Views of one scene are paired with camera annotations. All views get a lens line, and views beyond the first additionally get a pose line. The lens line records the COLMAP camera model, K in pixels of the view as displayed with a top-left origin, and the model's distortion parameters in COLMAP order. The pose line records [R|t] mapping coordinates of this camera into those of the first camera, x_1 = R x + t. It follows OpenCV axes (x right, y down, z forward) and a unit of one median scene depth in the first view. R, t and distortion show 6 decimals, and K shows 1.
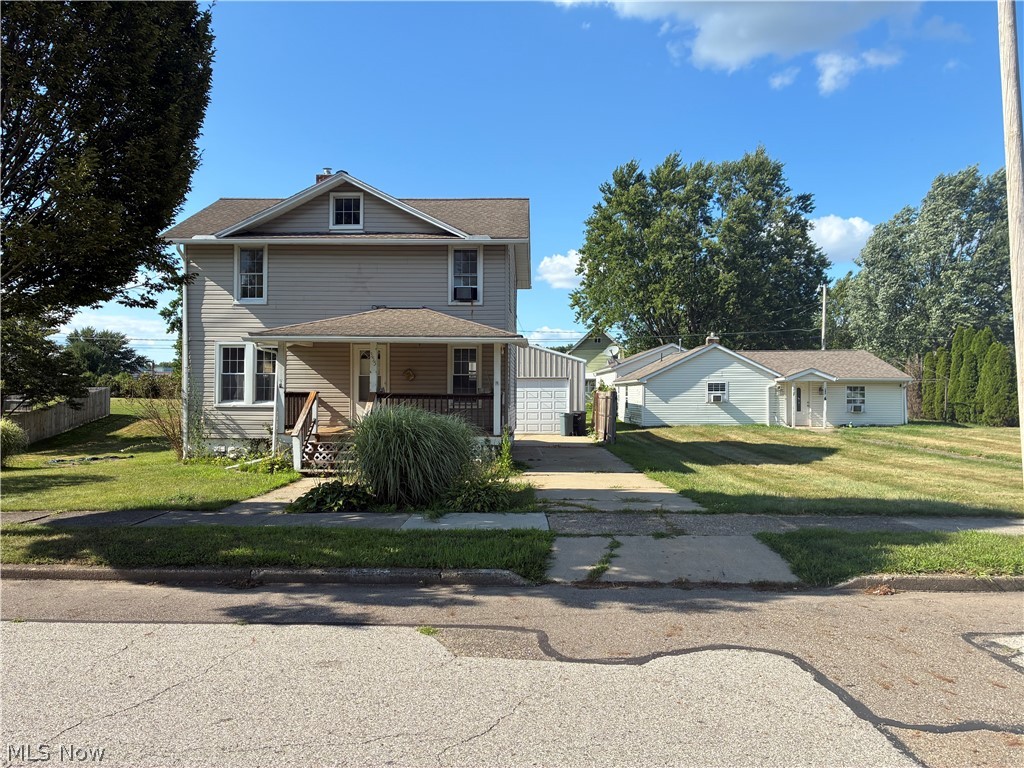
lens RADIAL K [[773.1, 0, 517.0], [0, 773.1, 379.8], [0, 0, 1]] dist [0.052724, -0.073421]
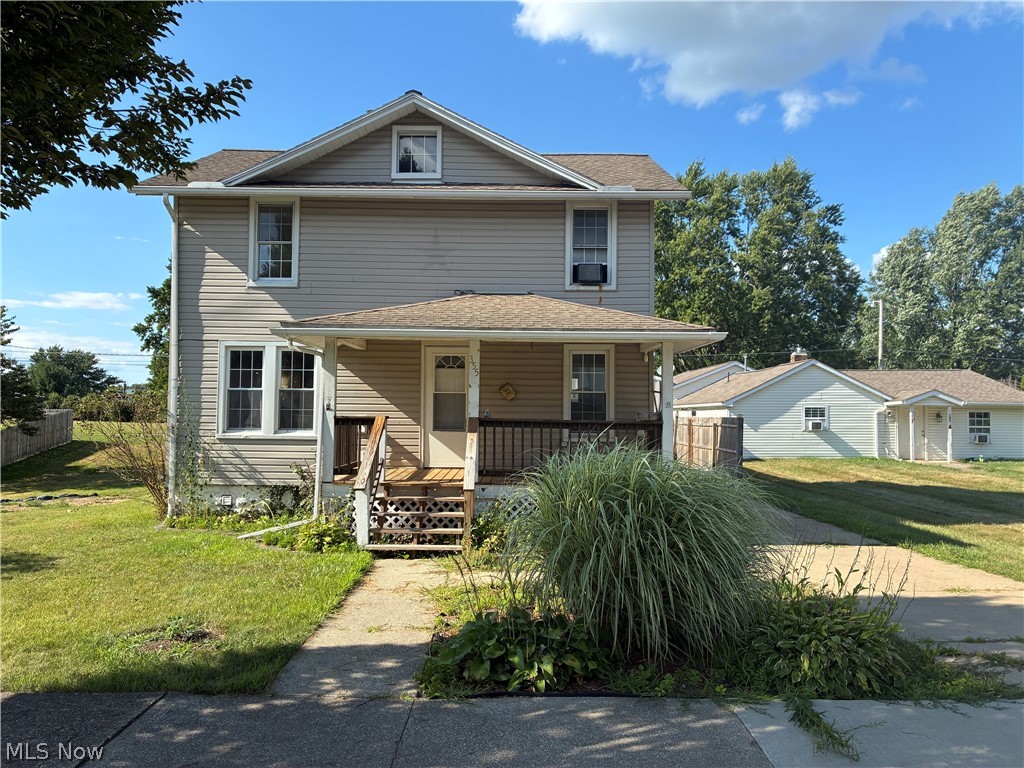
lens RADIAL K [[781.8, 0, 527.9], [0, 781.8, 381.0], [0, 0, 1]] dist [0.056565, -0.051980]
pose [[0.999379, 0.006021, 0.034720, -0.143601], [-0.005014, 0.999566, -0.029018, 0.003884], [-0.034880, 0.028826, 0.998976, 0.308265]]
